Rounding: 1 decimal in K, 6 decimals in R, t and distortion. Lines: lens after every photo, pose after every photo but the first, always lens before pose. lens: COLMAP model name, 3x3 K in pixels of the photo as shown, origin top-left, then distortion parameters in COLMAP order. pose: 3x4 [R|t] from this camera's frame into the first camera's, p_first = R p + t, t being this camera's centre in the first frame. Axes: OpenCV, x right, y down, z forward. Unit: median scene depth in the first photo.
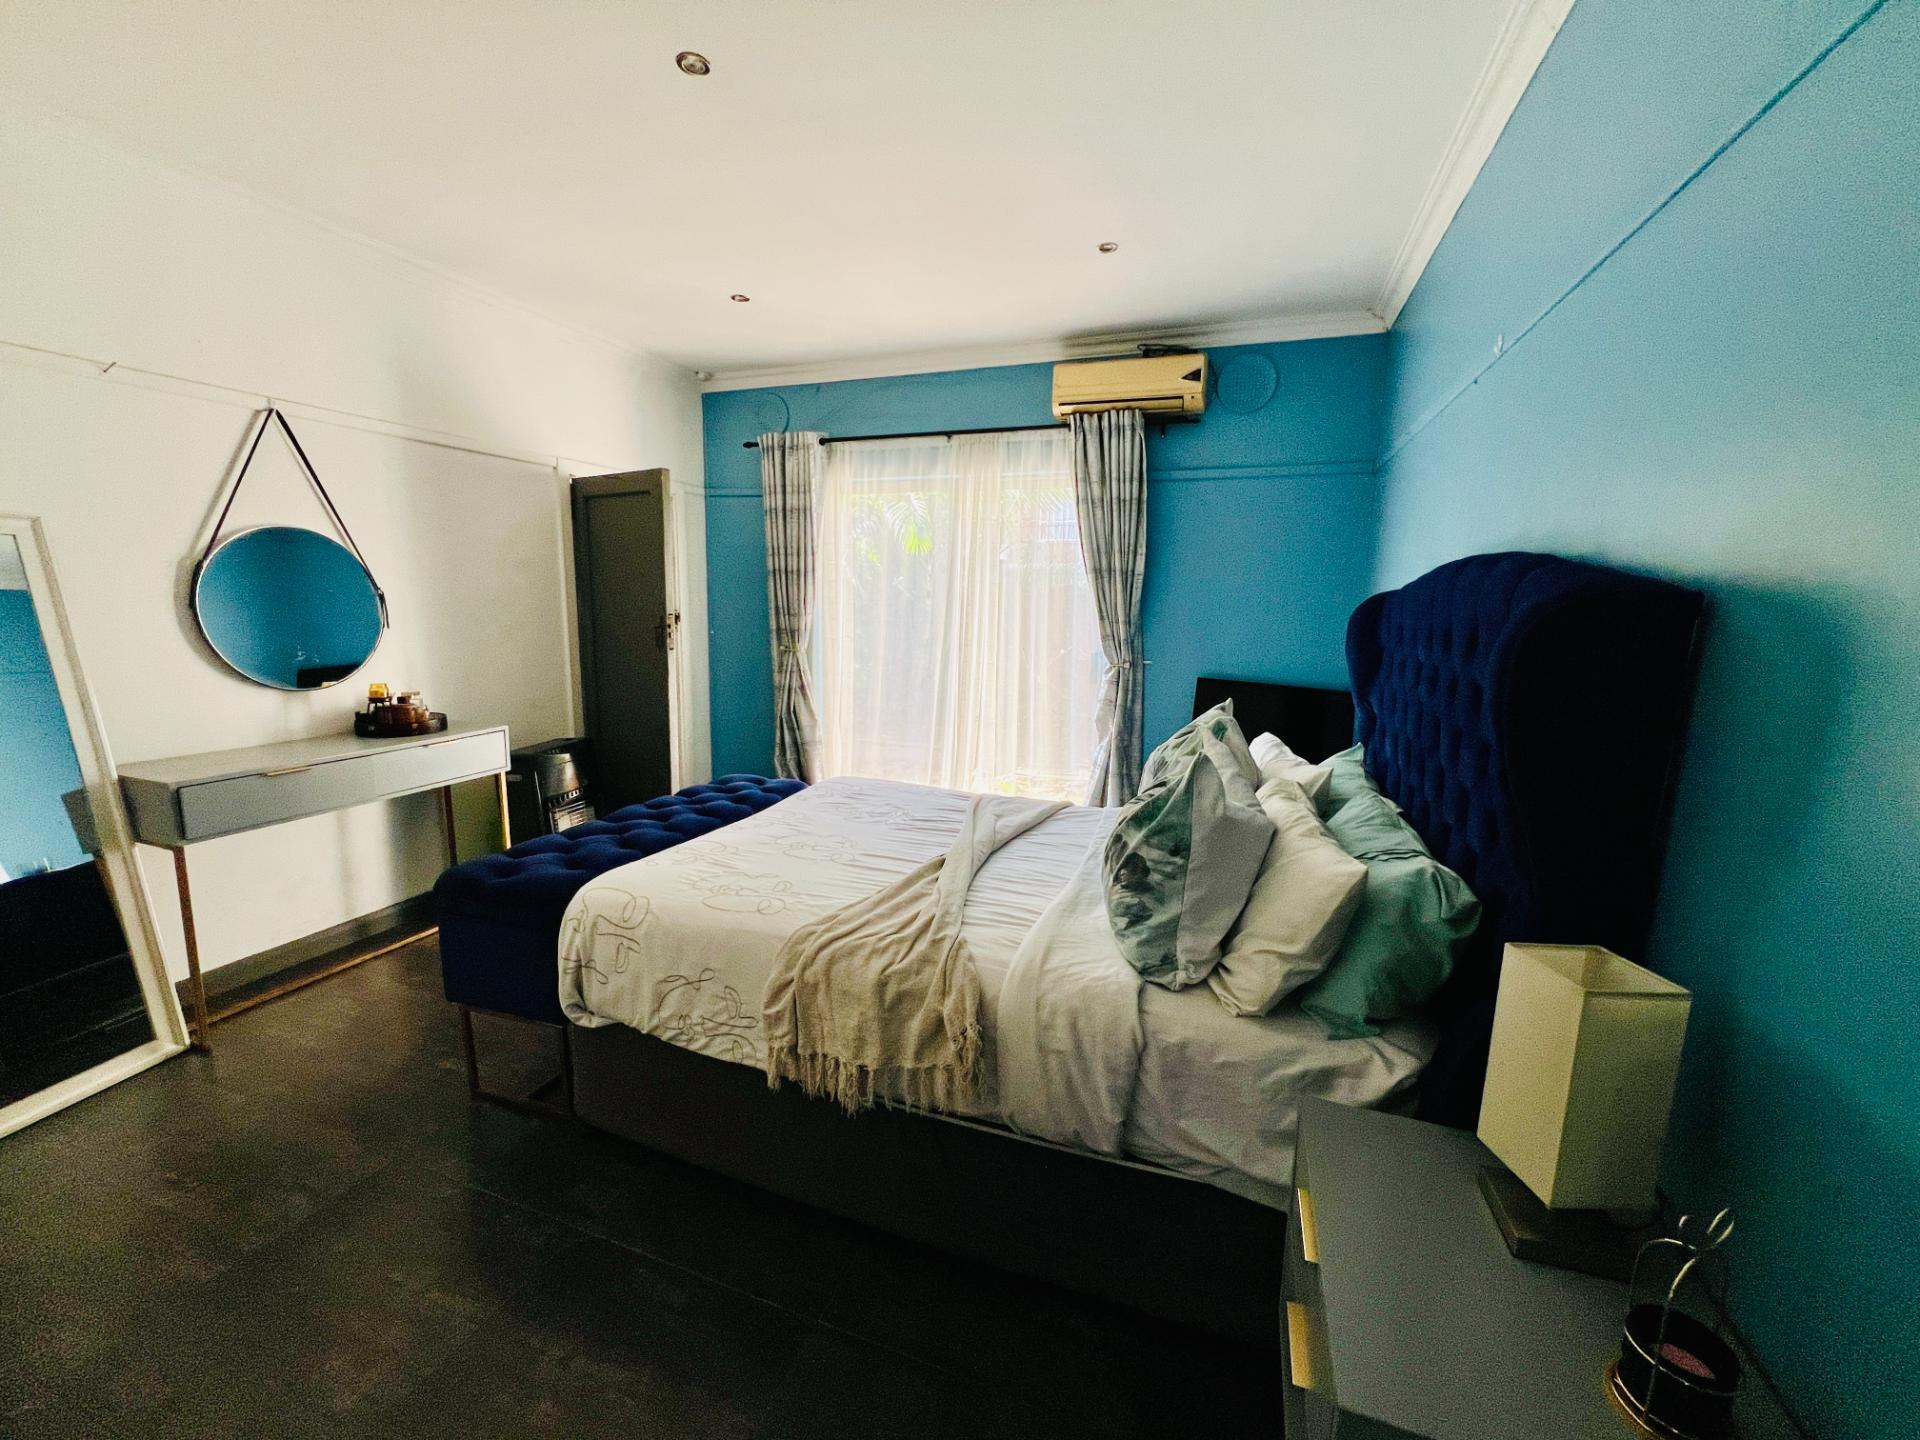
lens RADIAL K [[768.9, 0, 957.5], [0, 768.9, 722.9], [0, 0, 1]] dist [-0.002133, -0.000249]
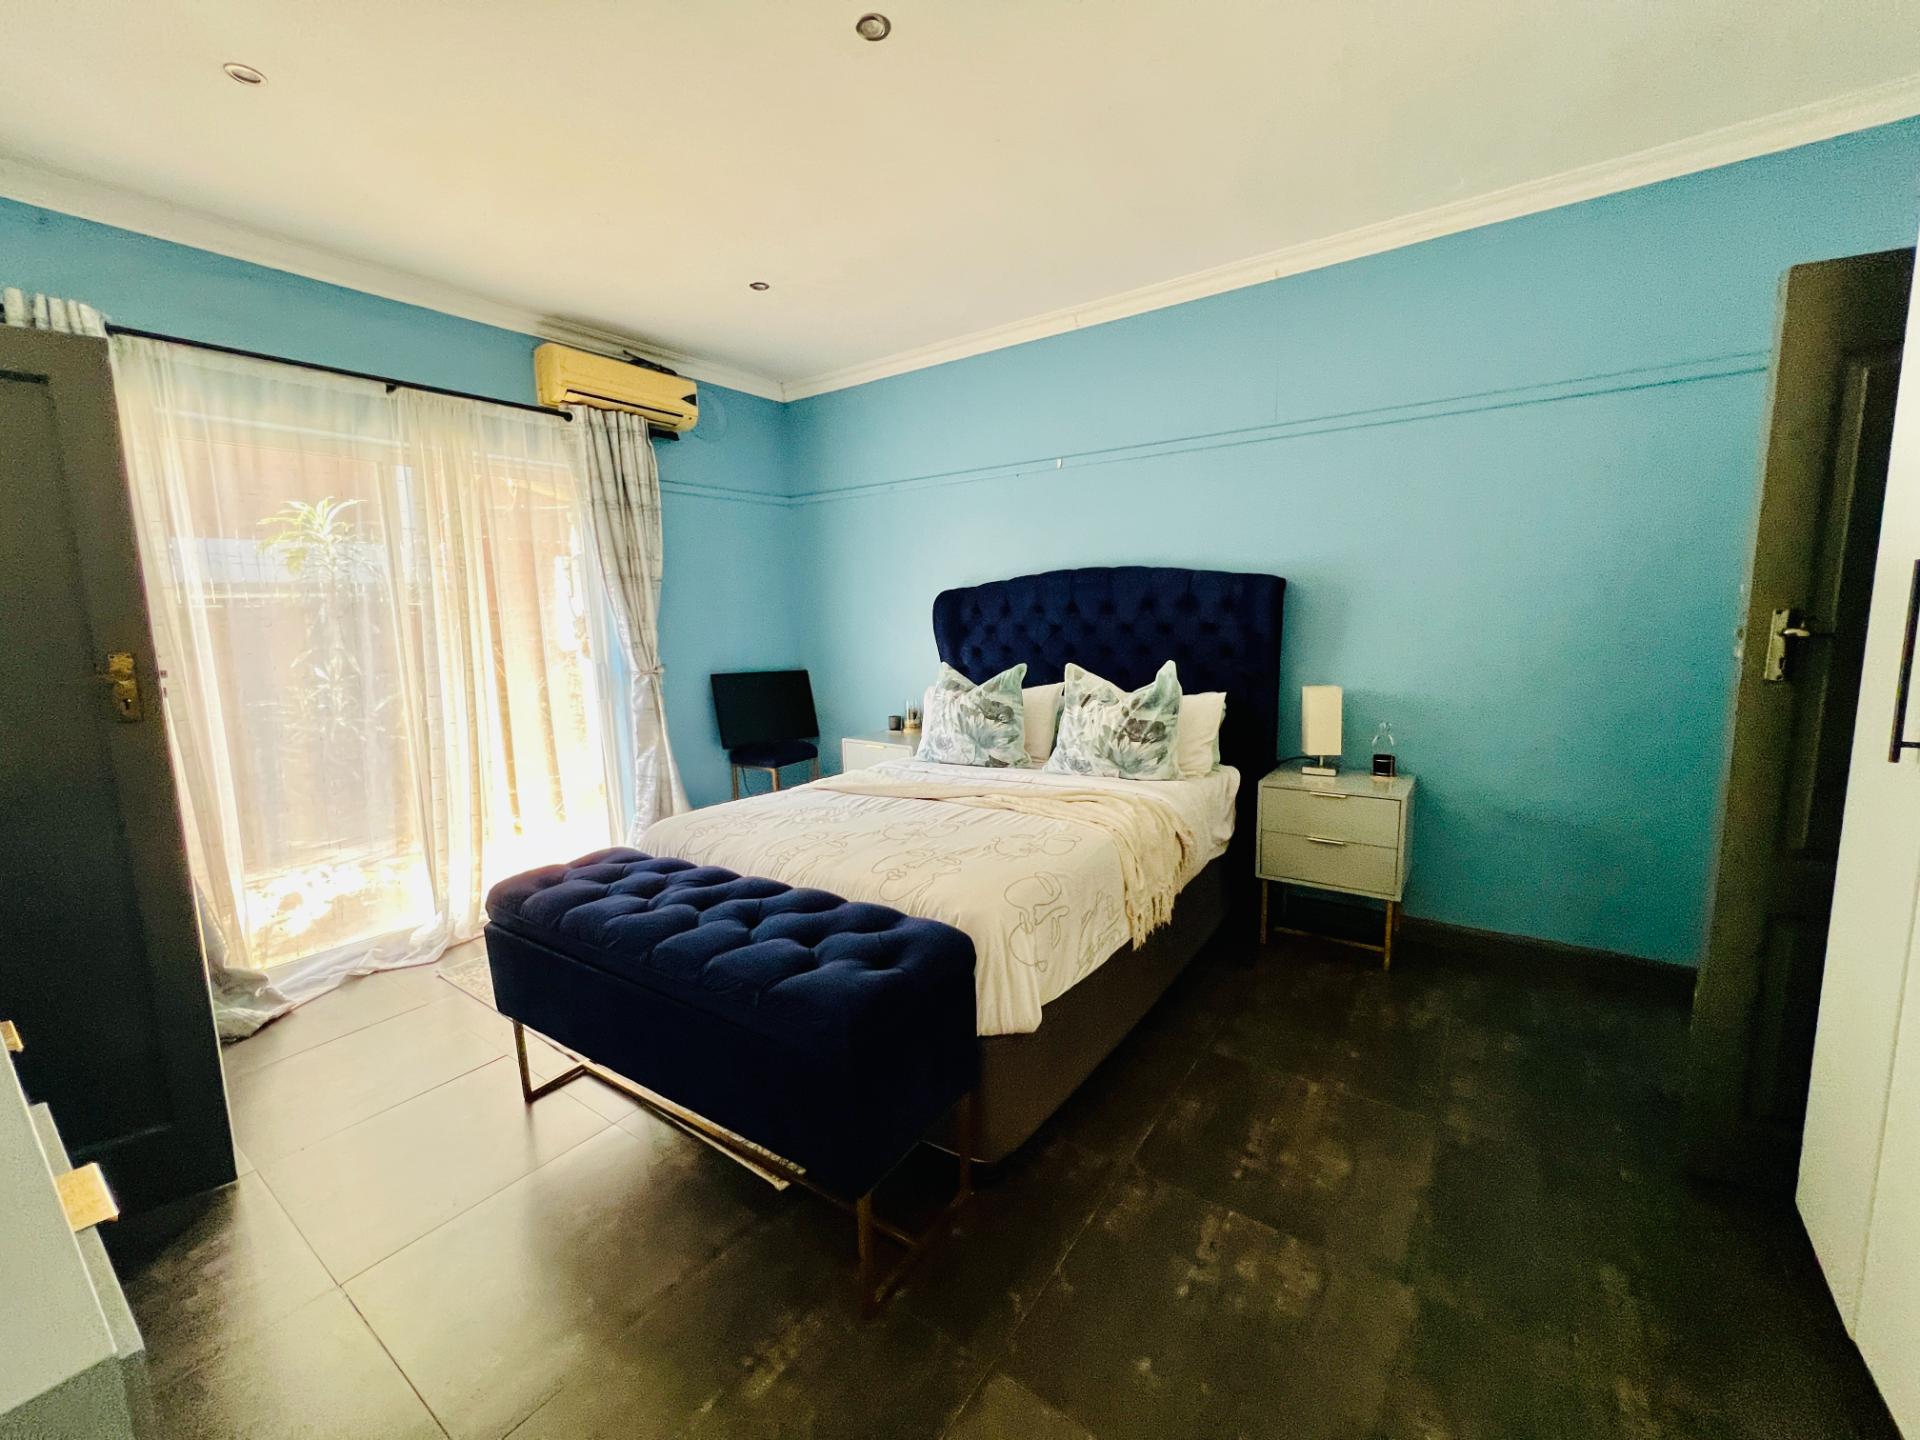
lens RADIAL K [[768.9, 0, 961.2], [0, 768.9, 715.9], [0, 0, 1]] dist [-0.002133, -0.000249]
pose [[0.266727, -0.153836, 0.951415, -0.670610], [0.185451, 0.976923, 0.105969, -0.053306], [-0.945761, 0.148176, 0.289101, 0.367786]]
